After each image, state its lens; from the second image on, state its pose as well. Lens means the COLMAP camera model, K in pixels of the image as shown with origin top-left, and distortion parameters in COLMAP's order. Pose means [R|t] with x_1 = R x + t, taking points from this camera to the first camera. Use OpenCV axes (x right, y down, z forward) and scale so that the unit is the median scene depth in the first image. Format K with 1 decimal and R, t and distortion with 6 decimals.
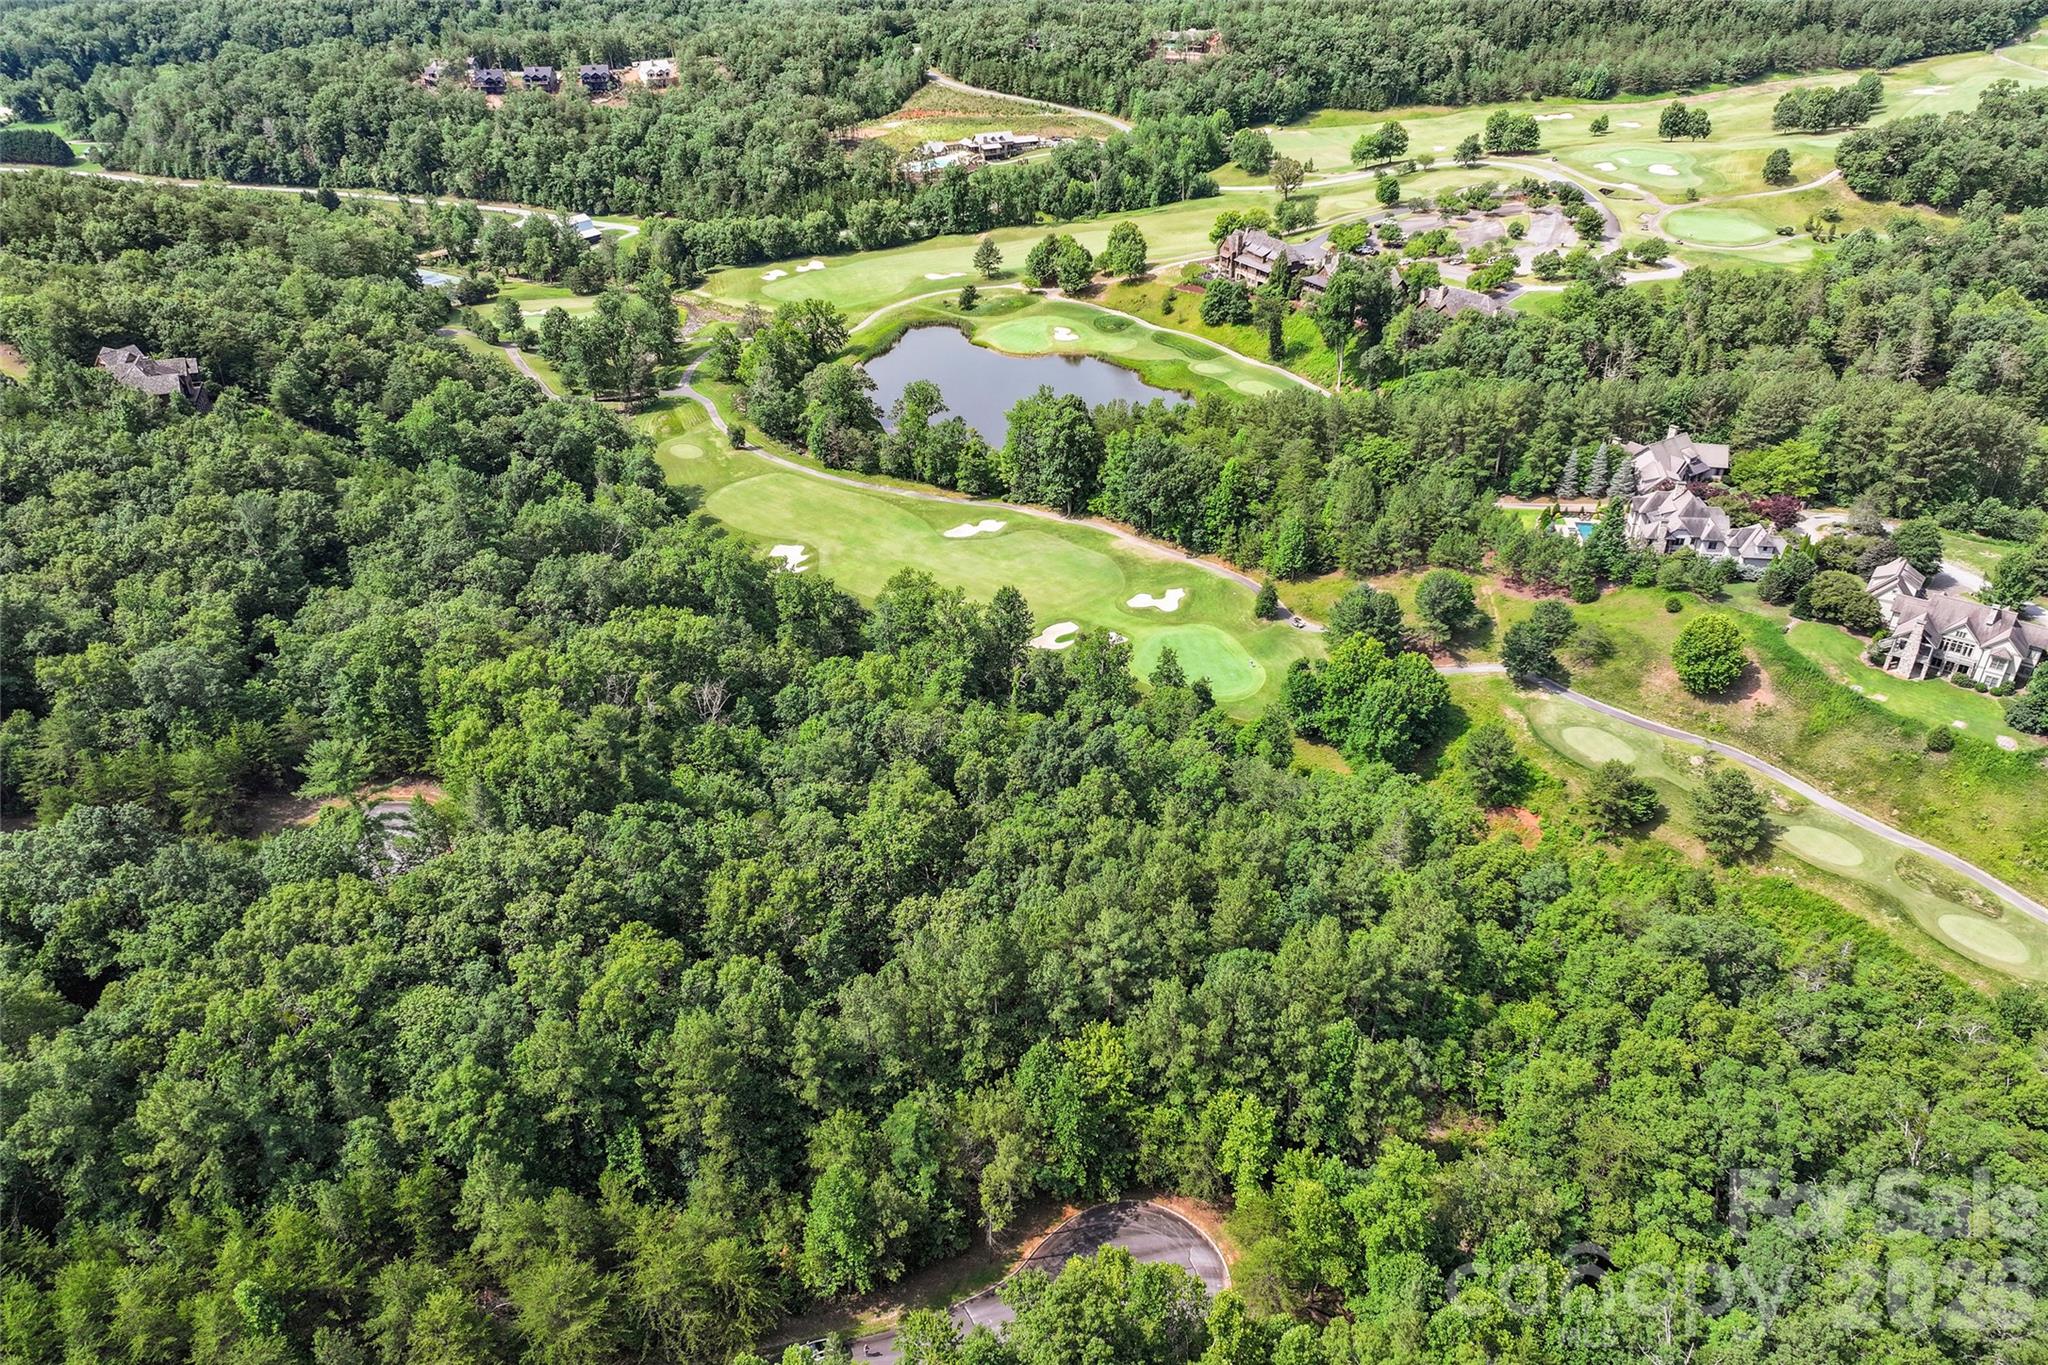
lens RADIAL K [[1436.5, 0, 1032.6], [0, 1436.5, 679.7], [0, 0, 1]] dist [-0.000155, 0.014175]
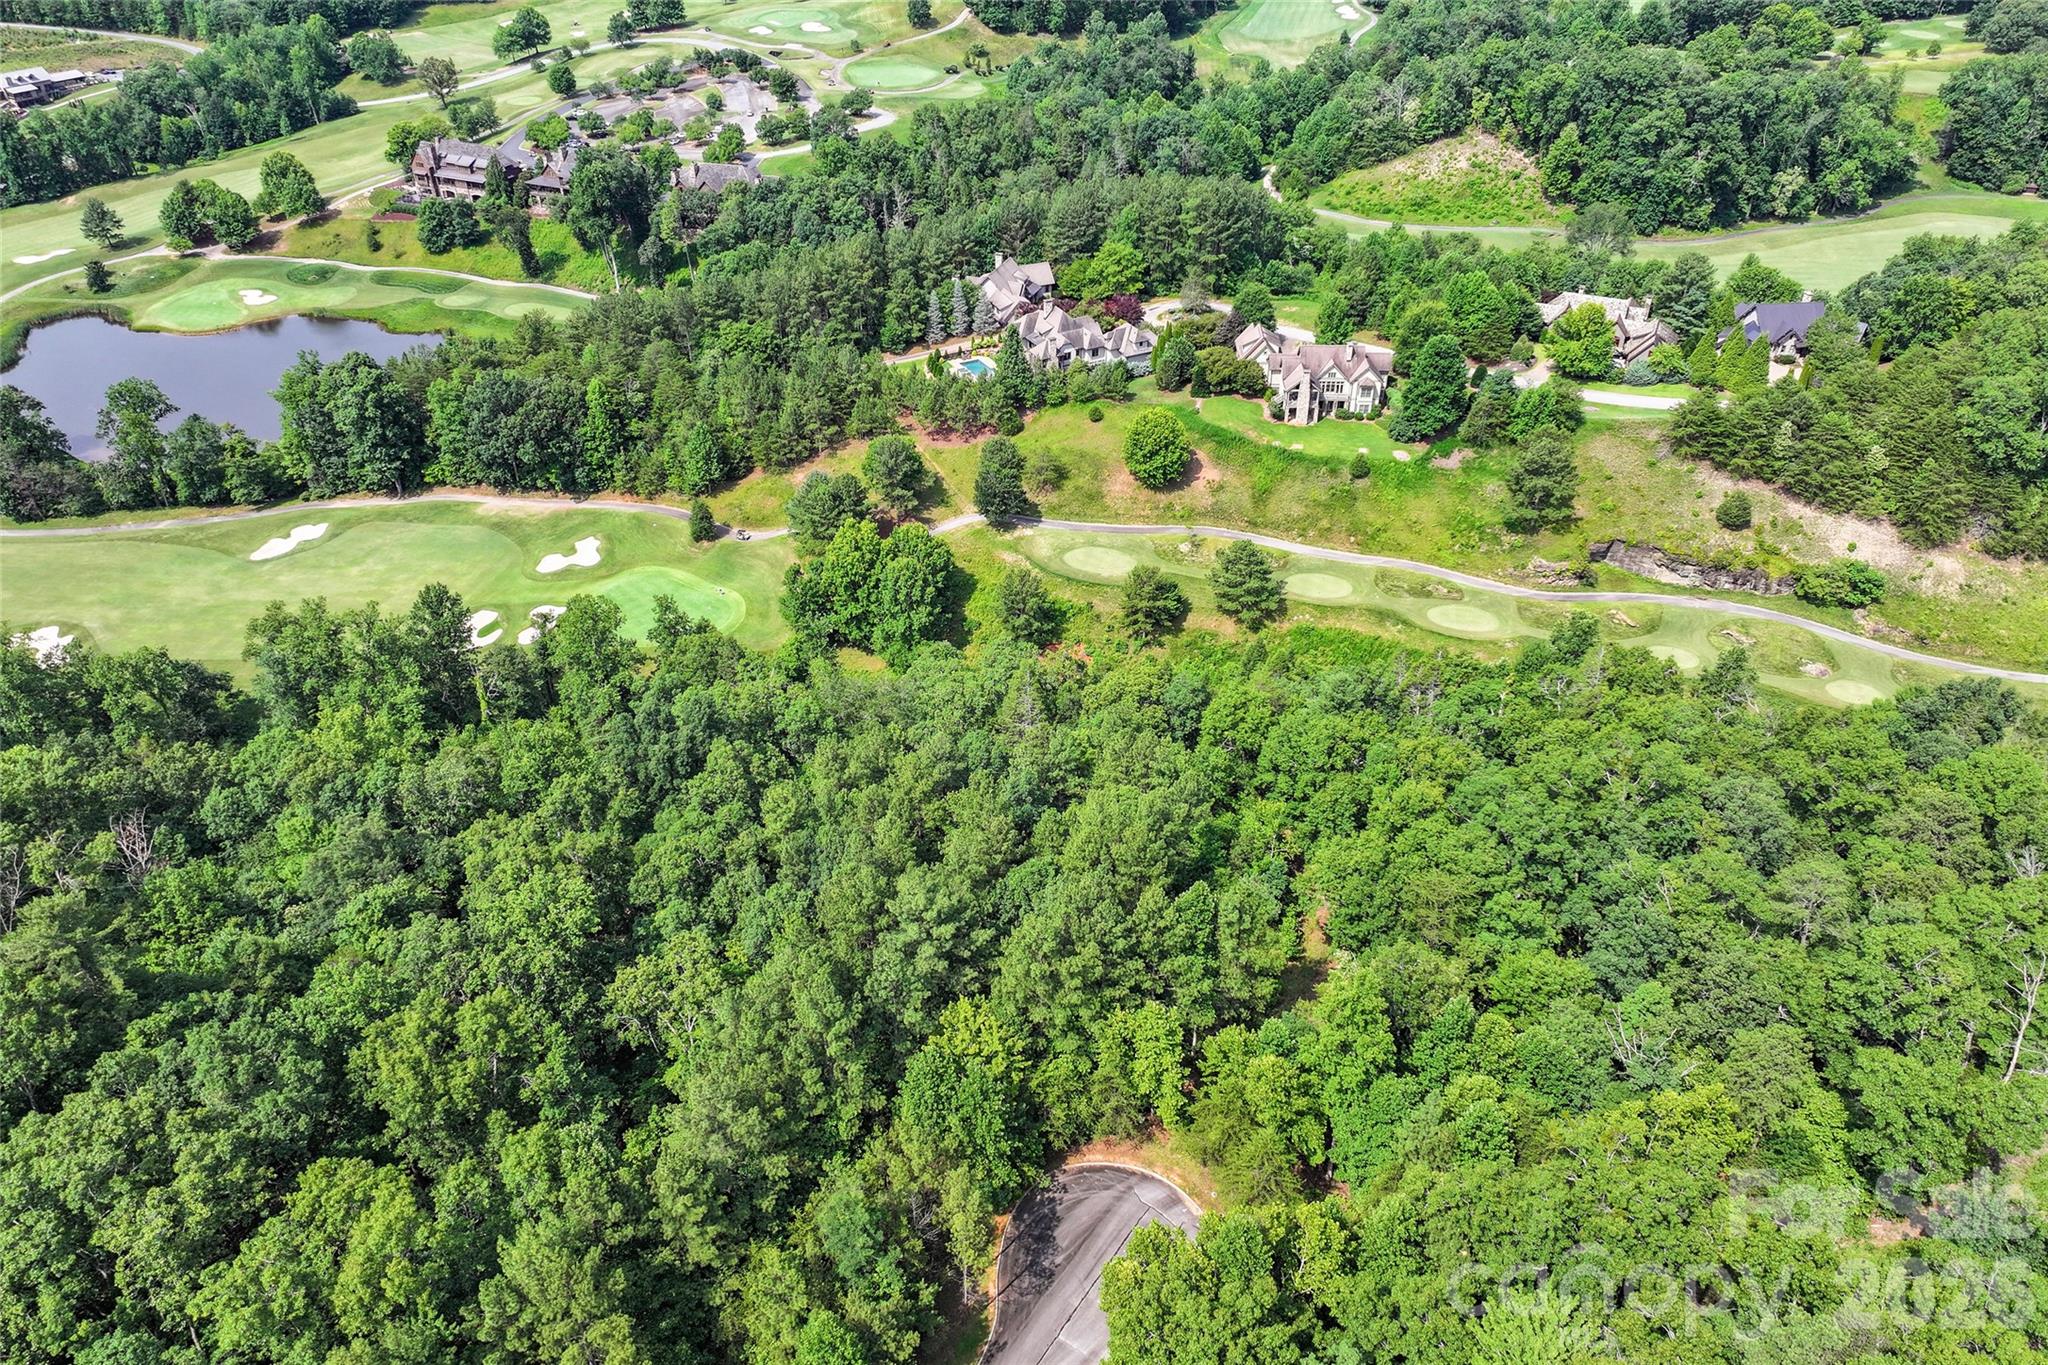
lens RADIAL K [[1436.5, 0, 1032.1], [0, 1436.5, 678.4], [0, 0, 1]] dist [-0.000155, 0.014175]
pose [[0.818741, -0.321313, 0.475836, -0.122568], [0.294336, 0.946451, 0.132655, -0.019422], [-0.492979, 0.031445, 0.869473, 0.113527]]
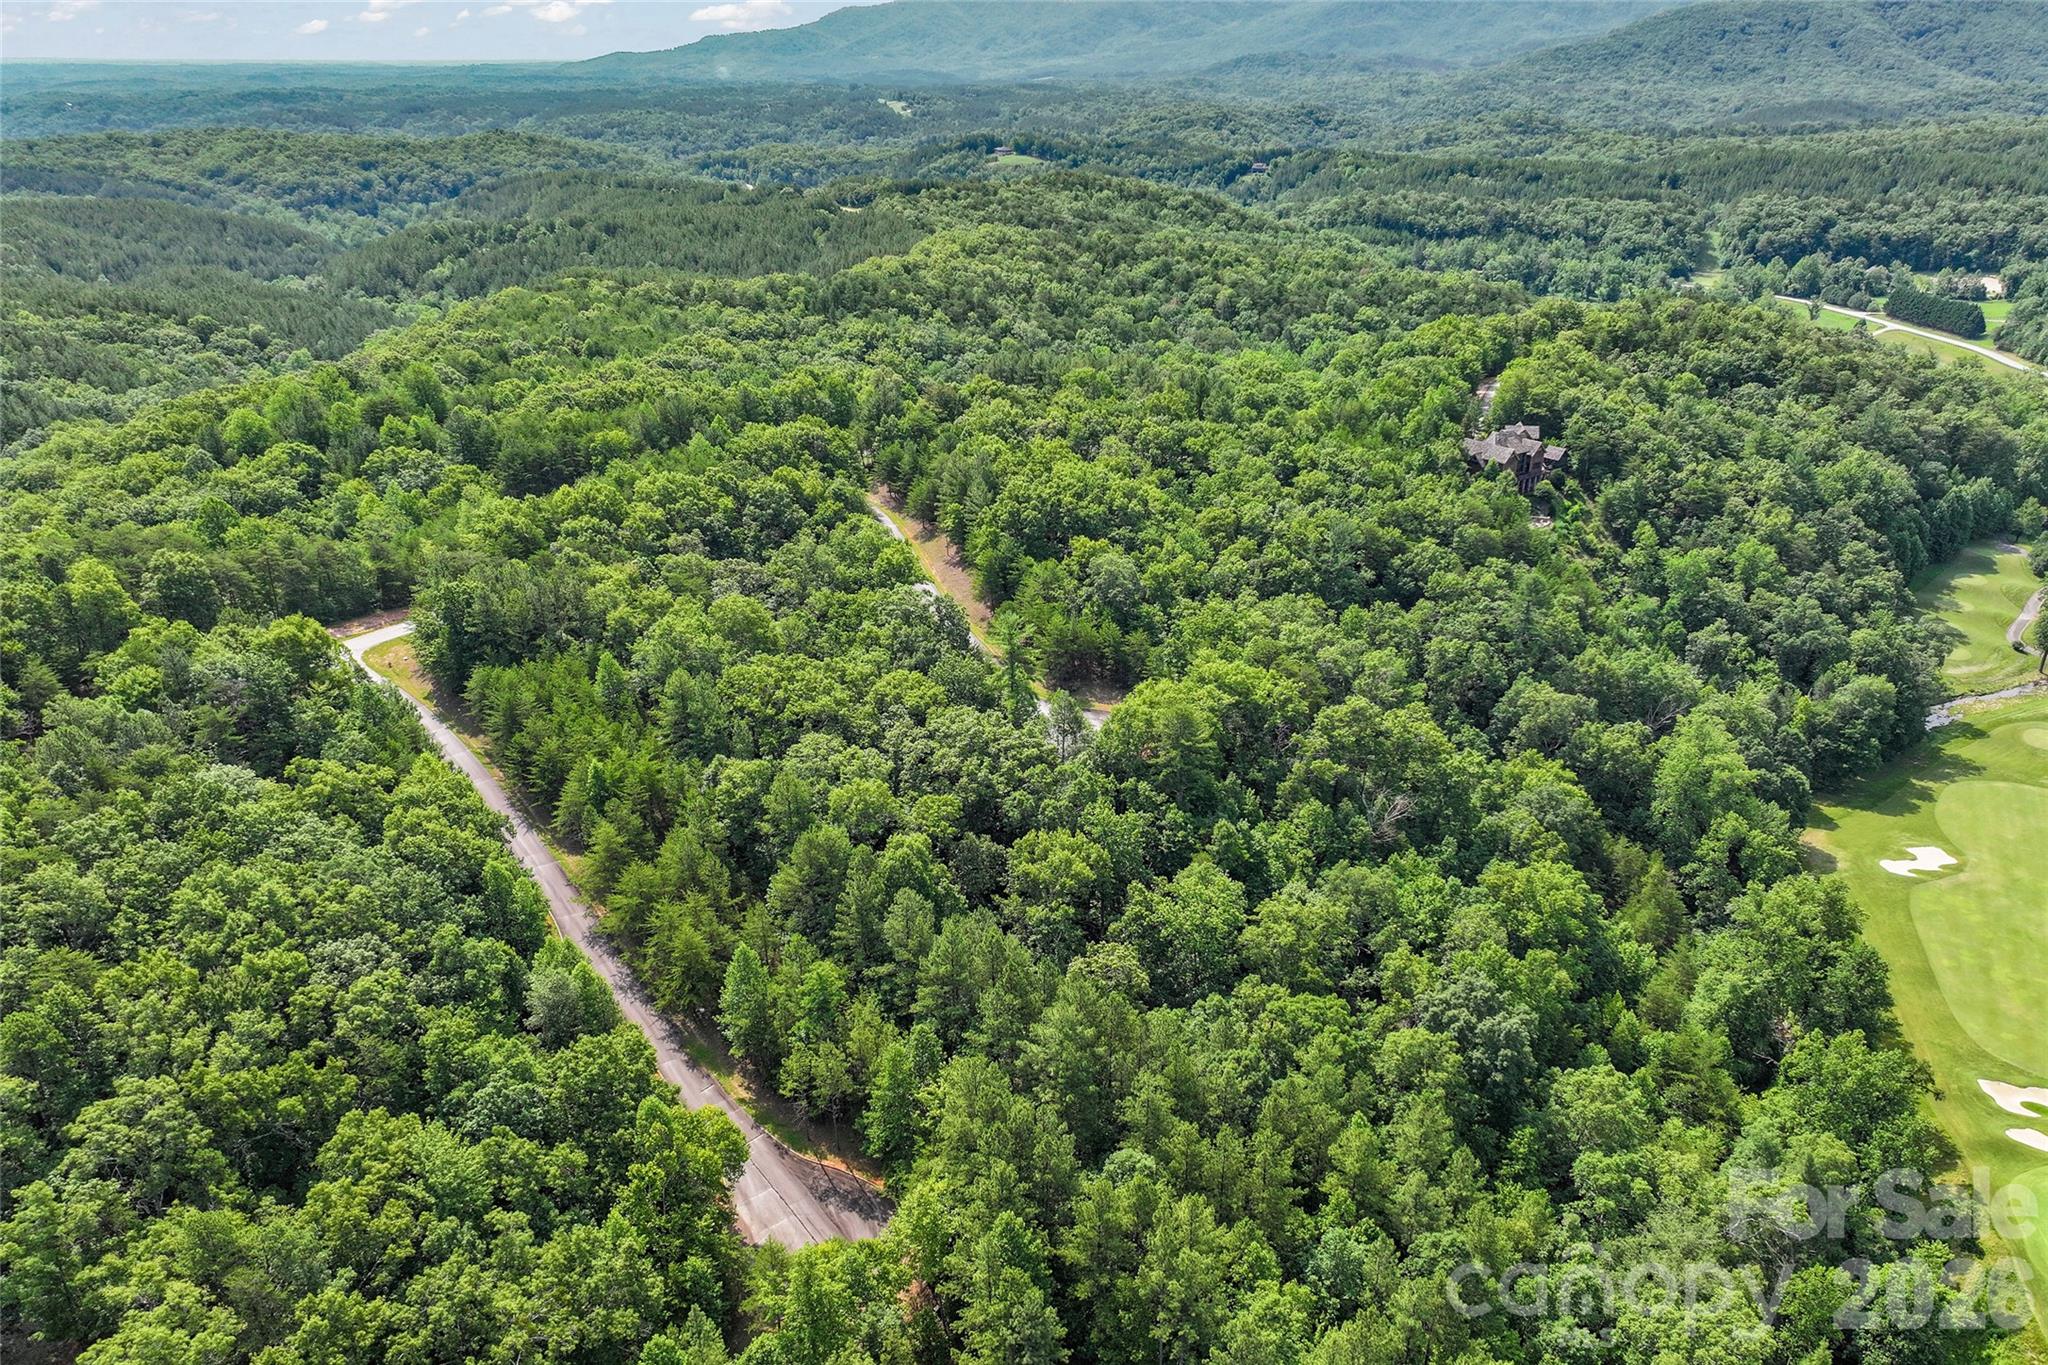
lens RADIAL K [[1436.5, 0, 1036.2], [0, 1436.5, 750.3], [0, 0, 1]] dist [-0.000155, 0.014175]
pose [[0.272877, 0.422212, -0.864451, 0.404496], [-0.487276, 0.835425, 0.254219, -0.110647], [0.829518, 0.351856, 0.433702, 0.241904]]
